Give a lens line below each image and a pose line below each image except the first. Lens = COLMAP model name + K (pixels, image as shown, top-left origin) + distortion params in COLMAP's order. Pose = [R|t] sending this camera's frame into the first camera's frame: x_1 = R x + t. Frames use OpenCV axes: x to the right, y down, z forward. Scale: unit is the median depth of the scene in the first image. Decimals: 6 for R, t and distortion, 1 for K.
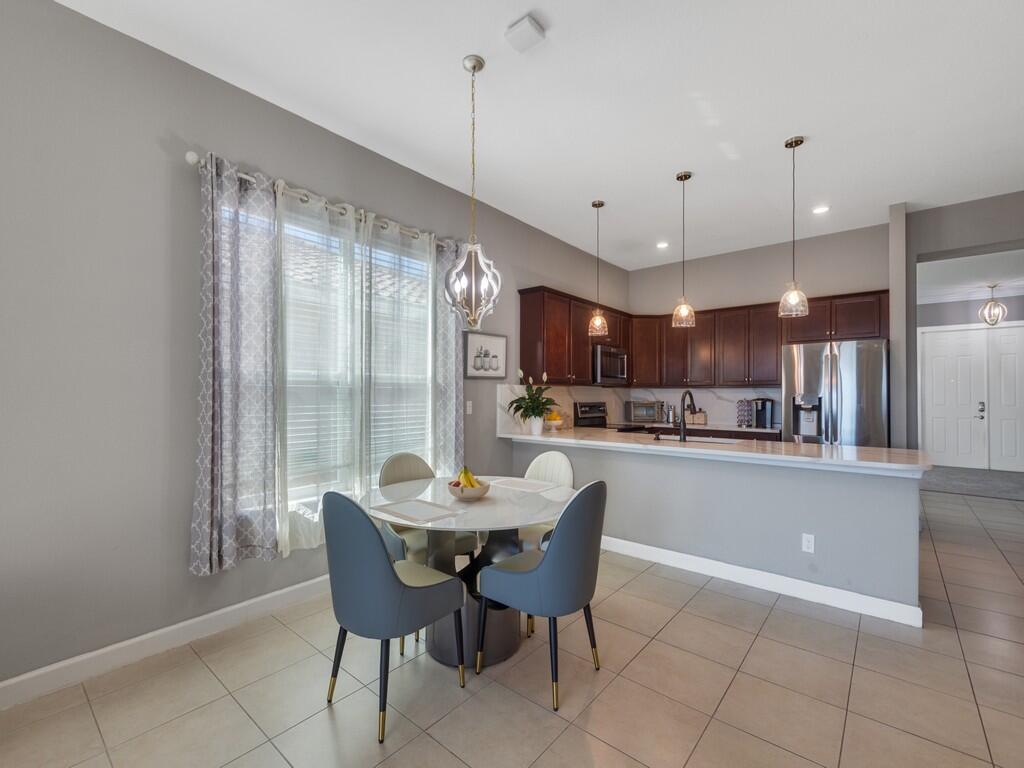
lens RADIAL K [[447.5, 0, 519.9], [0, 447.5, 389.2], [0, 0, 1]] dist [0.000917, -0.000019]
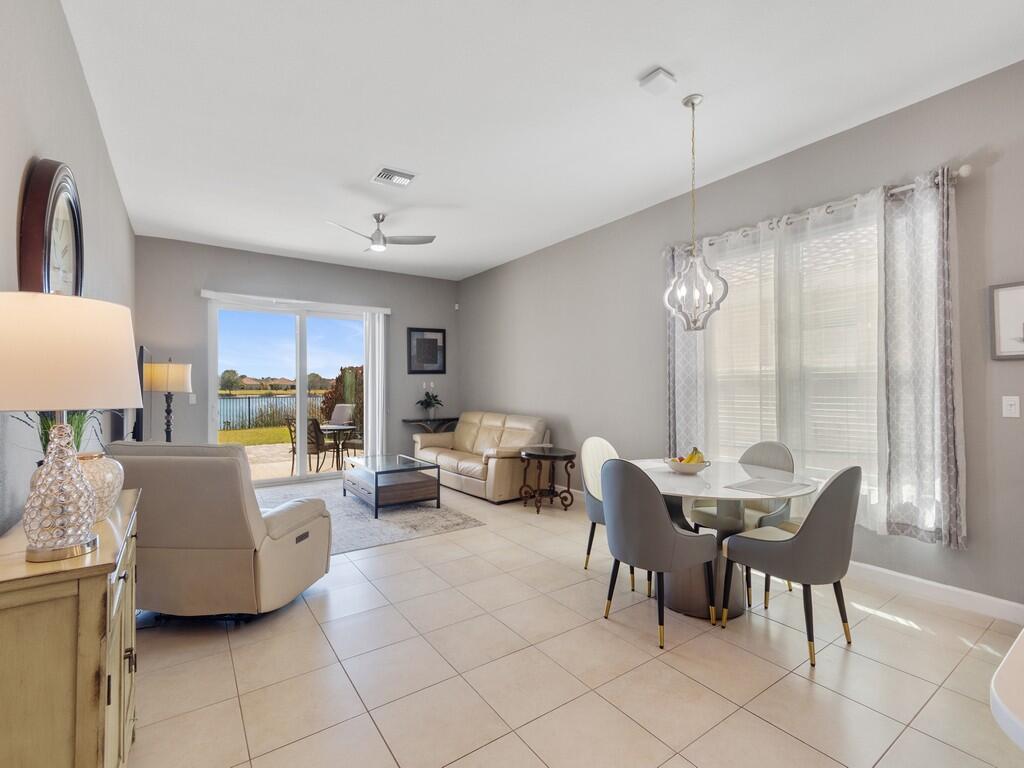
lens RADIAL K [[447.5, 0, 519.9], [0, 447.5, 389.2], [0, 0, 1]] dist [0.000917, -0.000019]
pose [[-0.242140, 0.004579, -0.970231, 0.609217], [0.010571, 0.999942, 0.002081, 0.008264], [0.970184, -0.009752, -0.242174, 0.451538]]
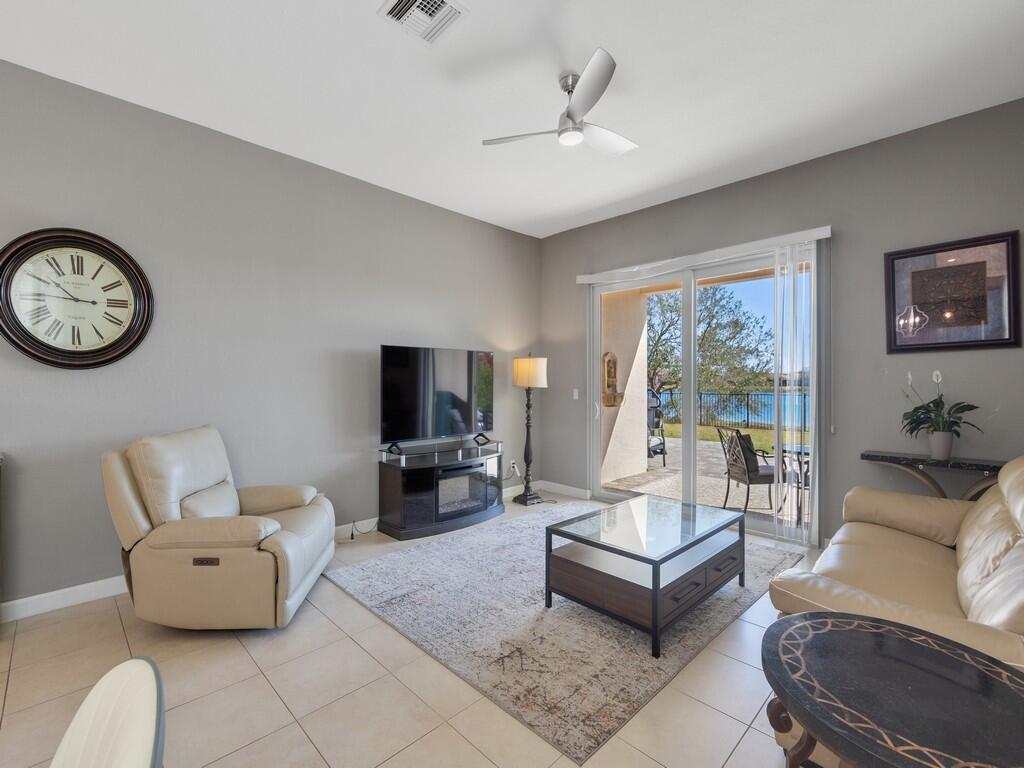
lens RADIAL K [[466.6, 0, 512.6], [0, 466.6, 386.9], [0, 0, 1]] dist [0.001713, 0.000120]
pose [[-0.994285, -0.000976, 0.106753, -0.396756], [-0.000971, 1.000000, 0.000102, 0.008100], [-0.106753, -0.000002, -0.994286, 0.515018]]
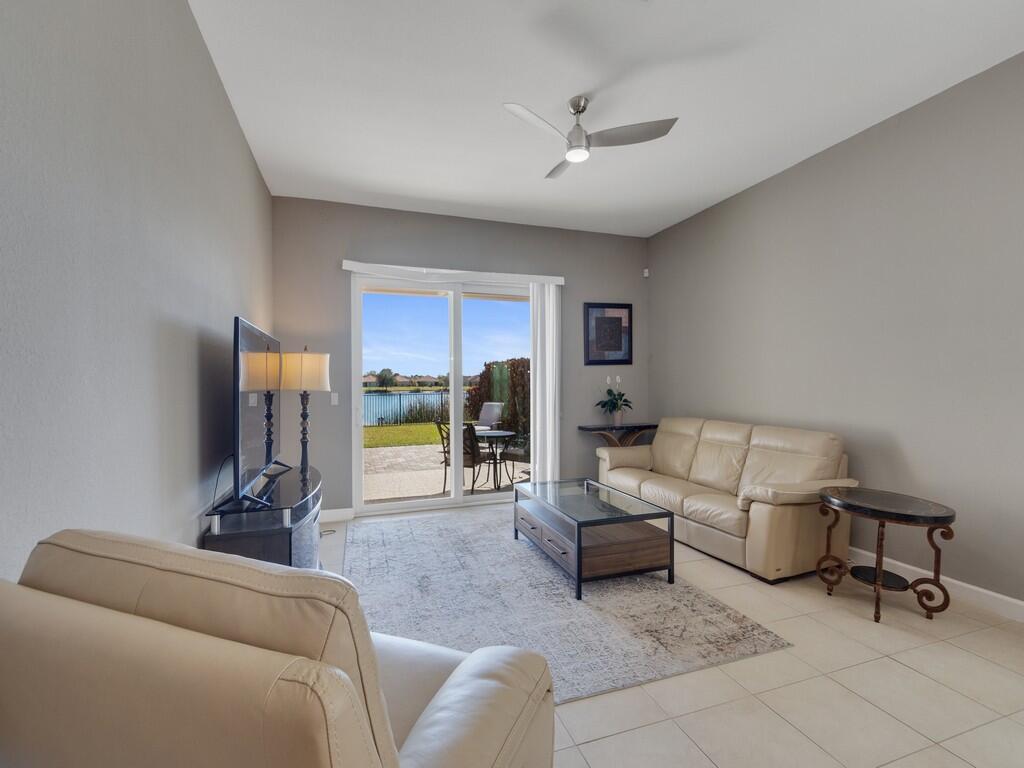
lens RADIAL K [[448.3, 0, 507.4], [0, 448.3, 389.5], [0, 0, 1]] dist [0.001025, 0.000161]
pose [[-0.527839, 0.014773, -0.849216, 0.247203], [0.015213, 0.999853, 0.007938, 0.004875], [0.849208, -0.008729, -0.527986, 0.103495]]
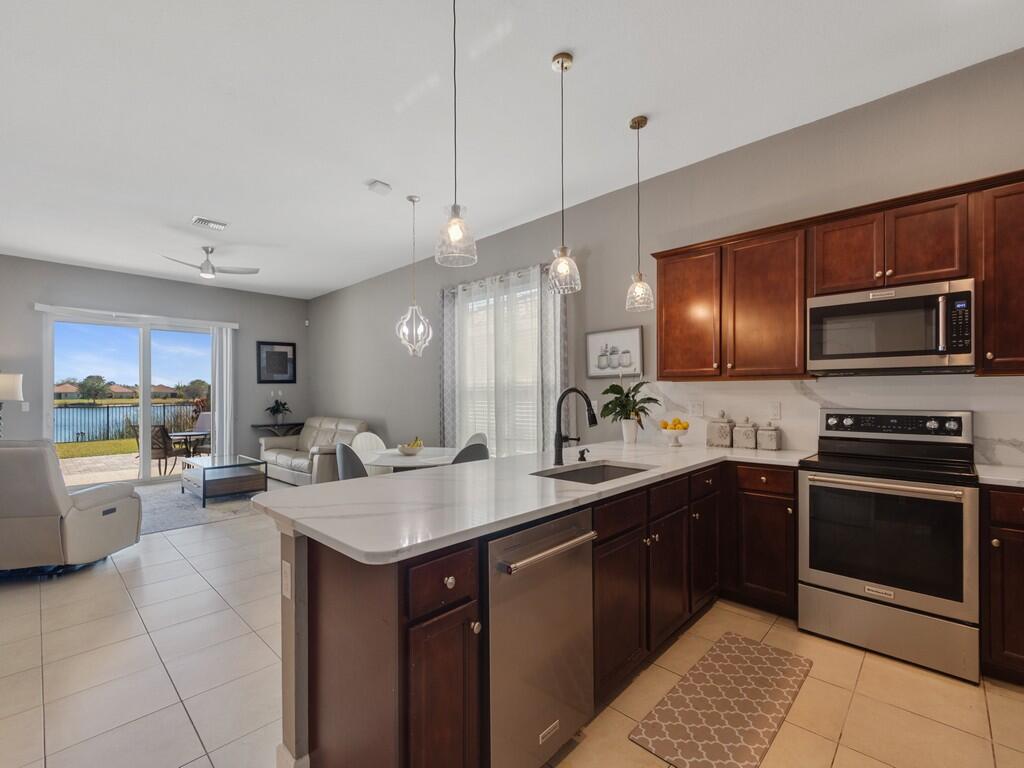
lens RADIAL K [[443.0, 0, 508.8], [0, 443.0, 396.7], [0, 0, 1]] dist [-0.008923, -0.000843]
pose [[-0.063870, 0.004242, -0.997949, 0.838215], [0.011990, 0.999922, 0.003483, 0.011596], [0.997886, -0.011743, -0.063916, 0.800515]]
